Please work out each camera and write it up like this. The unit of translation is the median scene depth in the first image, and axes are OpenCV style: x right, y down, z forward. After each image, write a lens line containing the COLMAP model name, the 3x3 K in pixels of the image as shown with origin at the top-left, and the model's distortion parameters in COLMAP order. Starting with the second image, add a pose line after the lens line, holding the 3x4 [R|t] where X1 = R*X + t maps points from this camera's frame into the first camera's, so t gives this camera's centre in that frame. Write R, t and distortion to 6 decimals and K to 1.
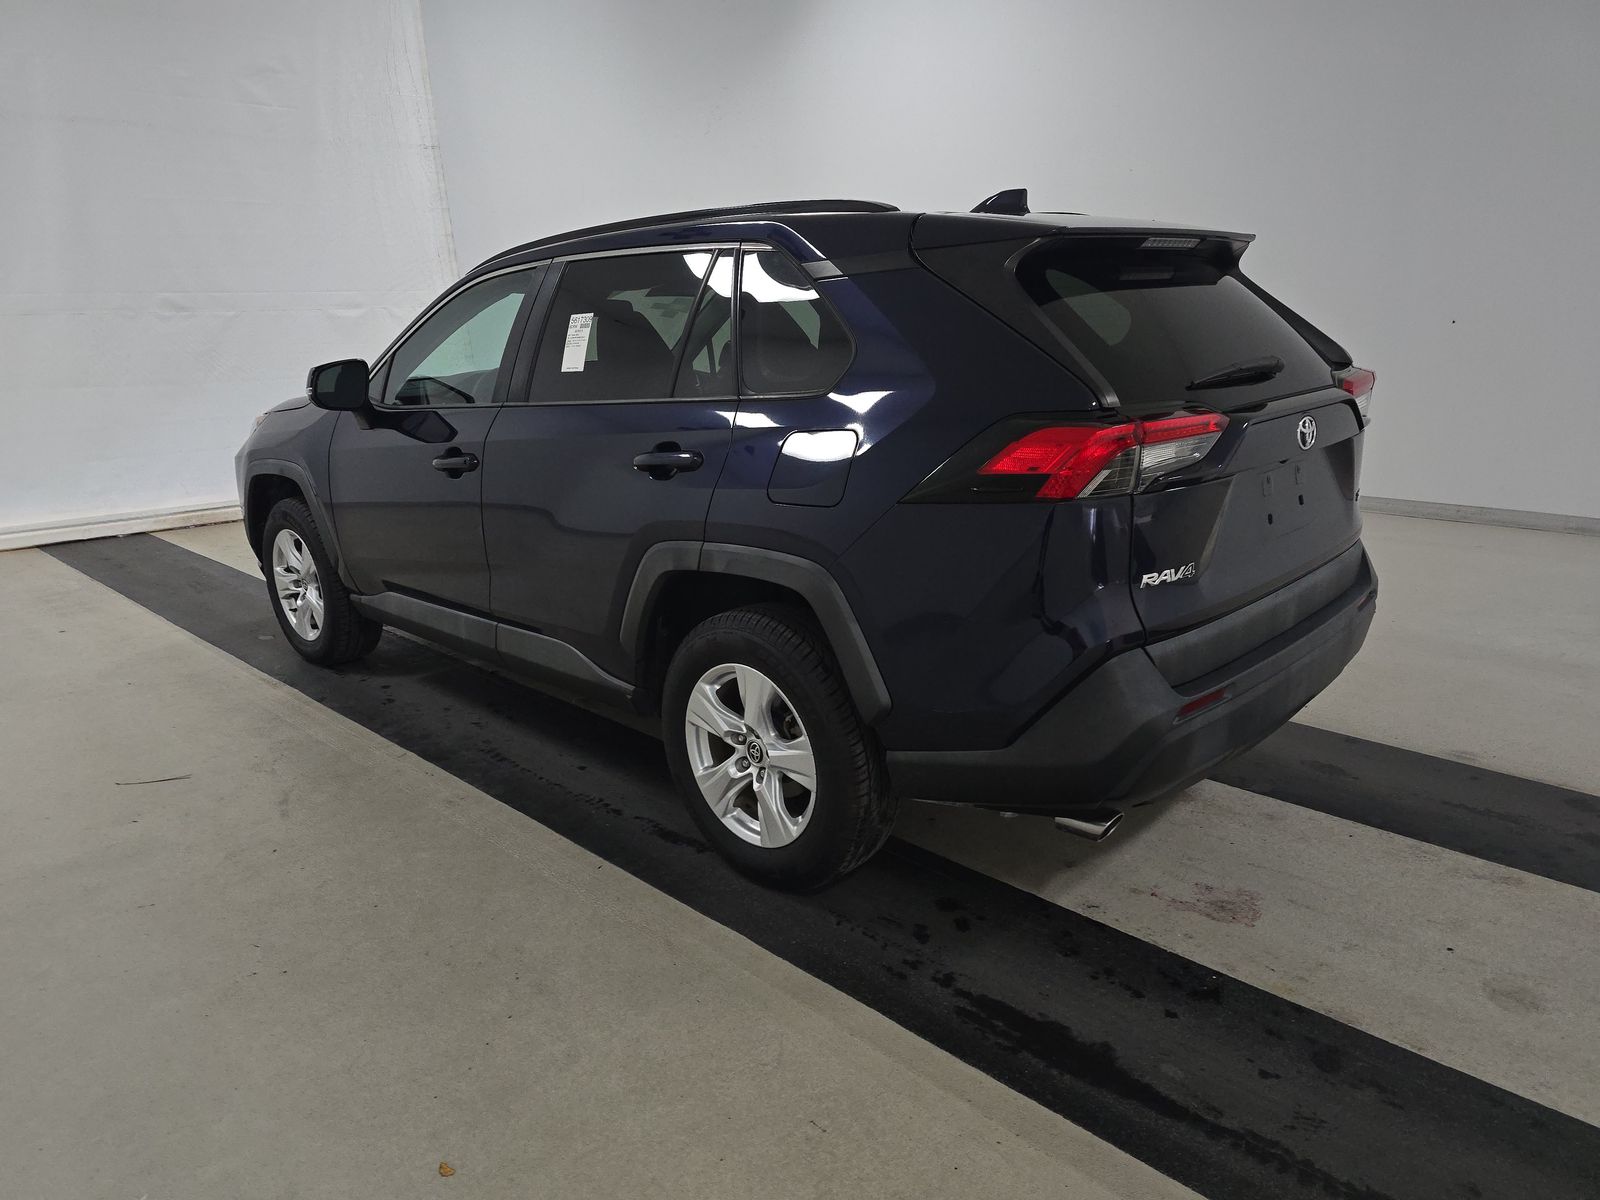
lens RADIAL K [[1087.9, 0, 794.6], [0, 1087.9, 594.6], [0, 0, 1]] dist [0.025584, -0.011781]
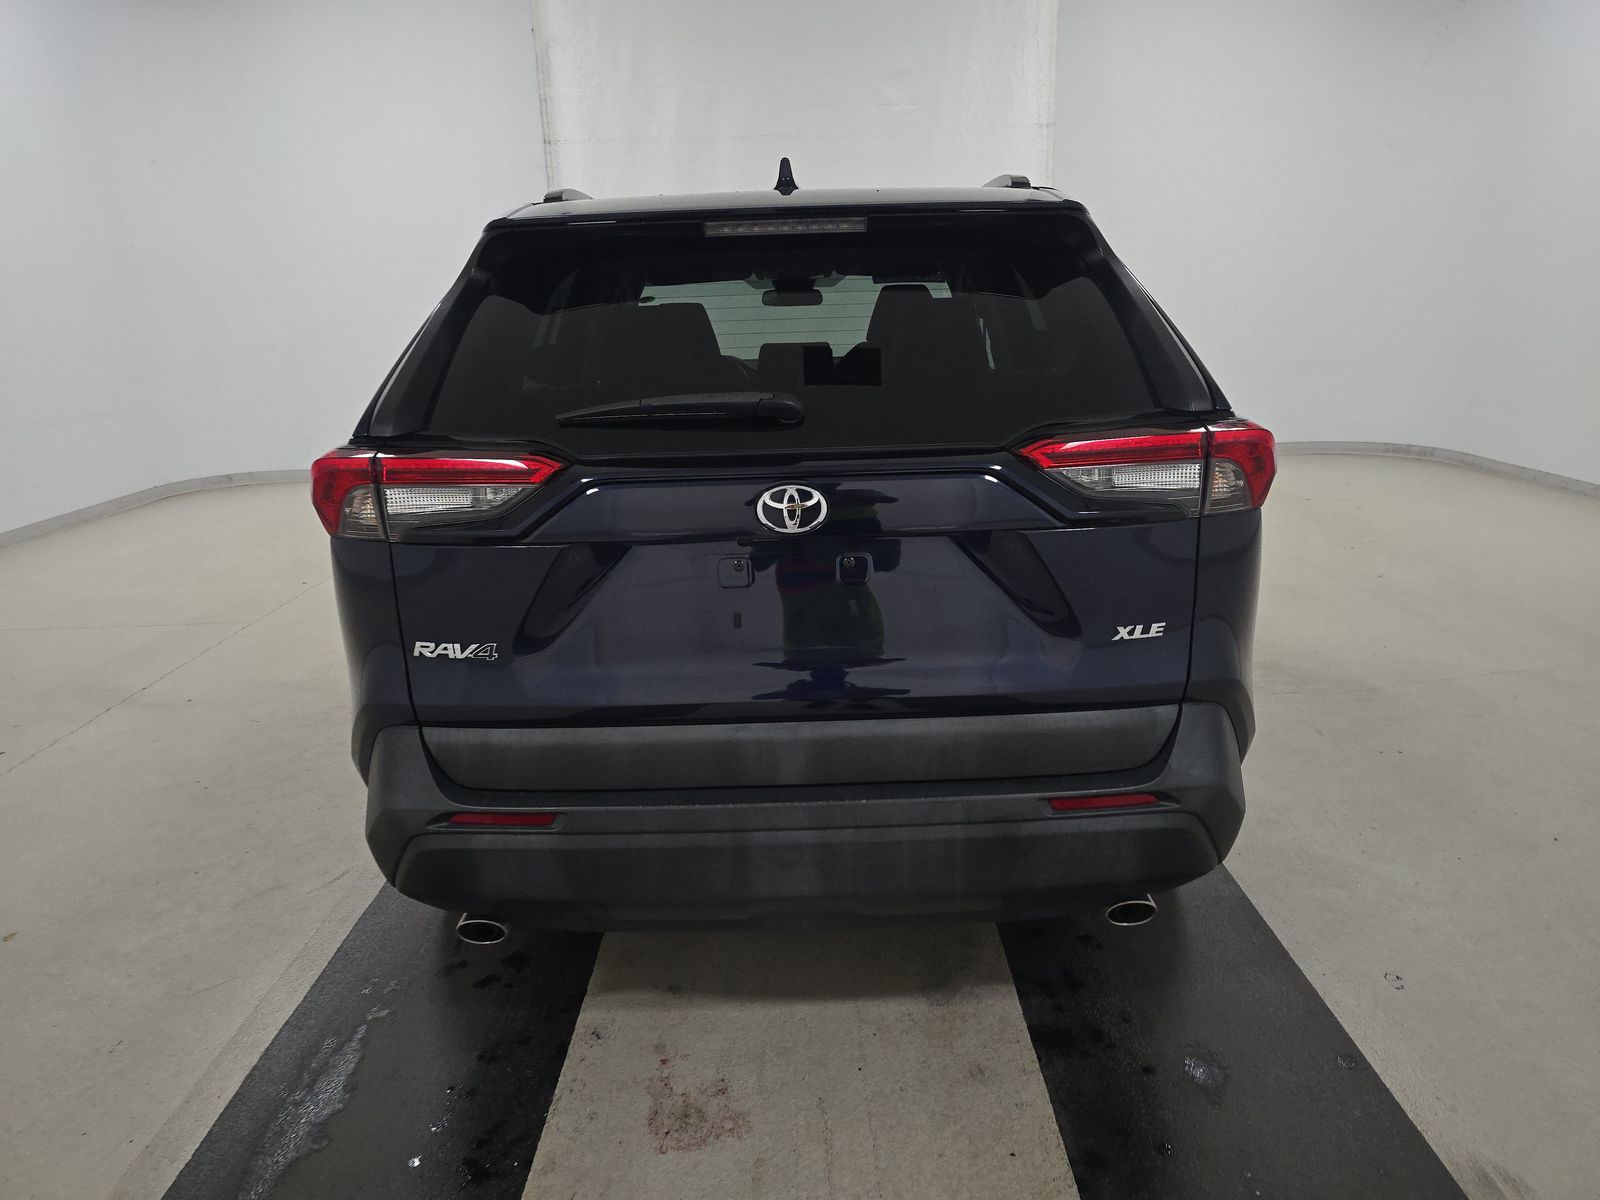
lens RADIAL K [[1087.9, 0, 787.7], [0, 1087.9, 601.6], [0, 0, 1]] dist [0.025584, -0.011781]
pose [[0.688515, 0.198604, -0.697498, 0.870993], [-0.177666, 0.978656, 0.103283, -0.147188], [0.703123, 0.052810, 0.709104, 0.483470]]
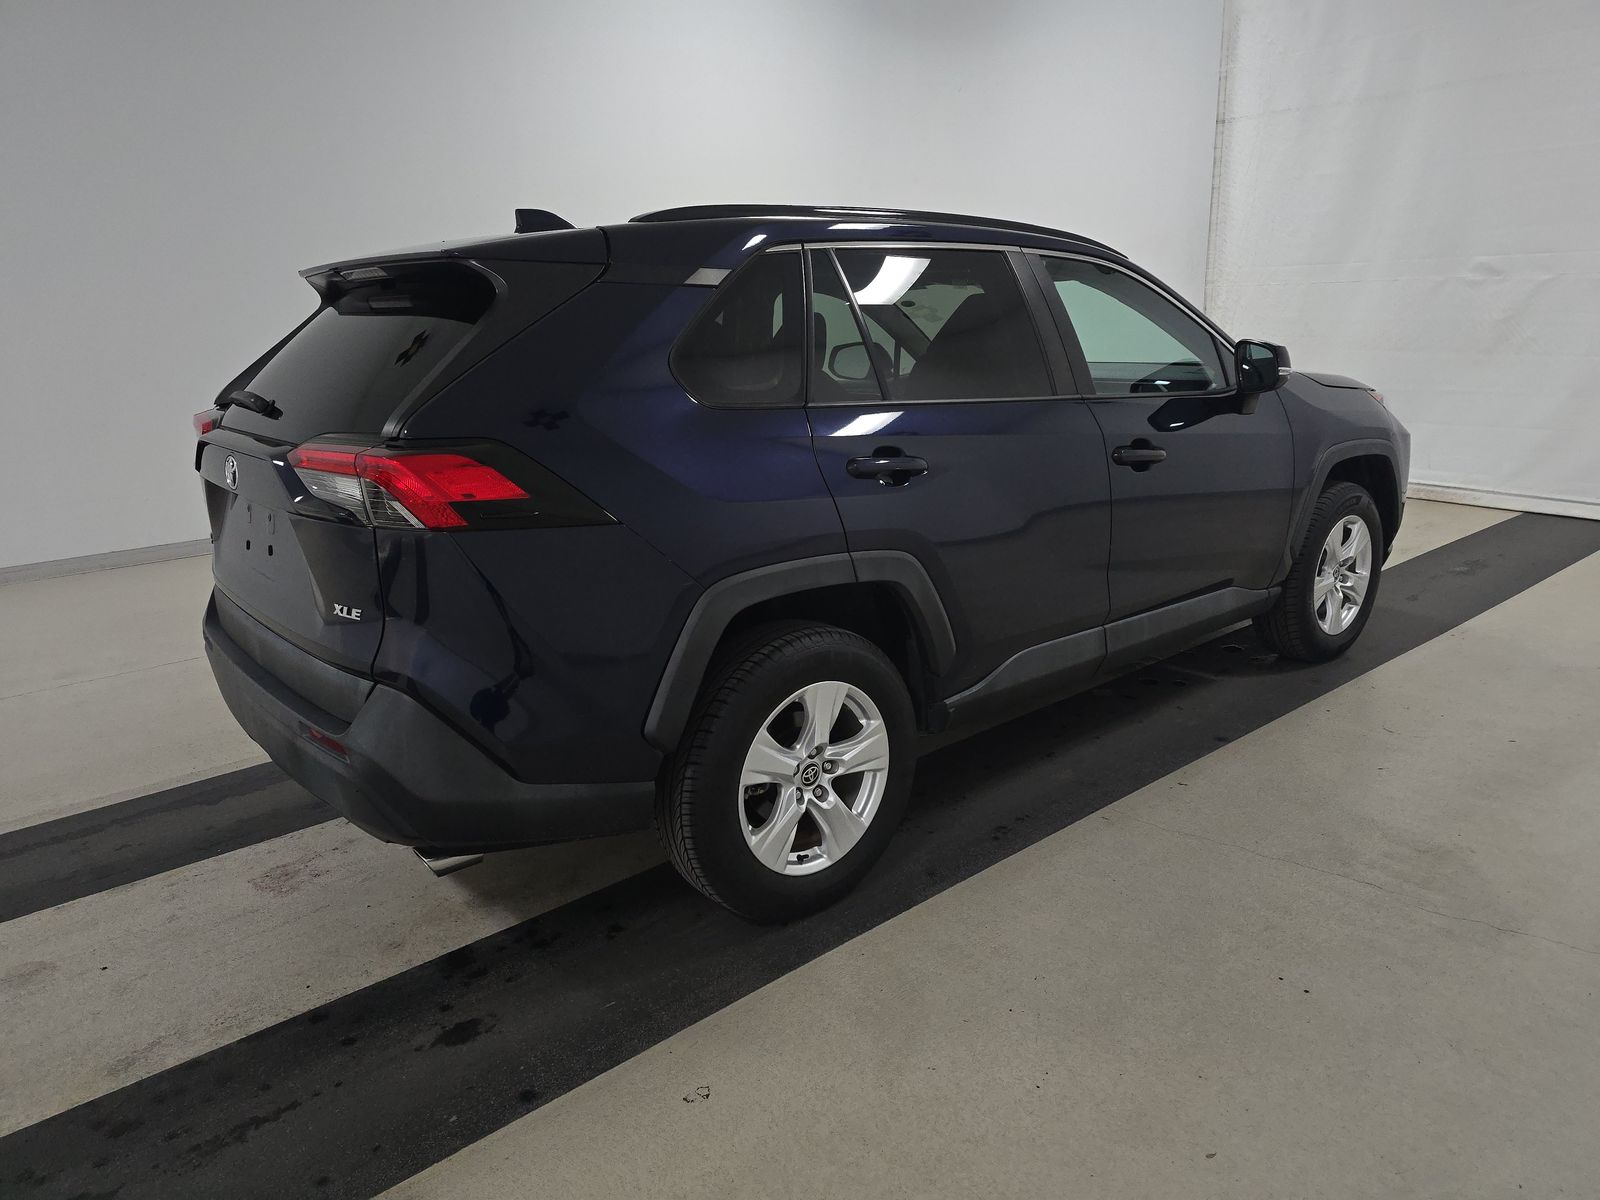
lens RADIAL K [[1087.9, 0, 804.8], [0, 1087.9, 594.1], [0, 0, 1]] dist [0.025584, -0.011781]
pose [[-0.116533, 0.280479, -0.952760, 1.283877], [-0.219433, 0.928318, 0.300123, -0.425967], [0.968643, 0.244041, -0.046633, 1.456724]]
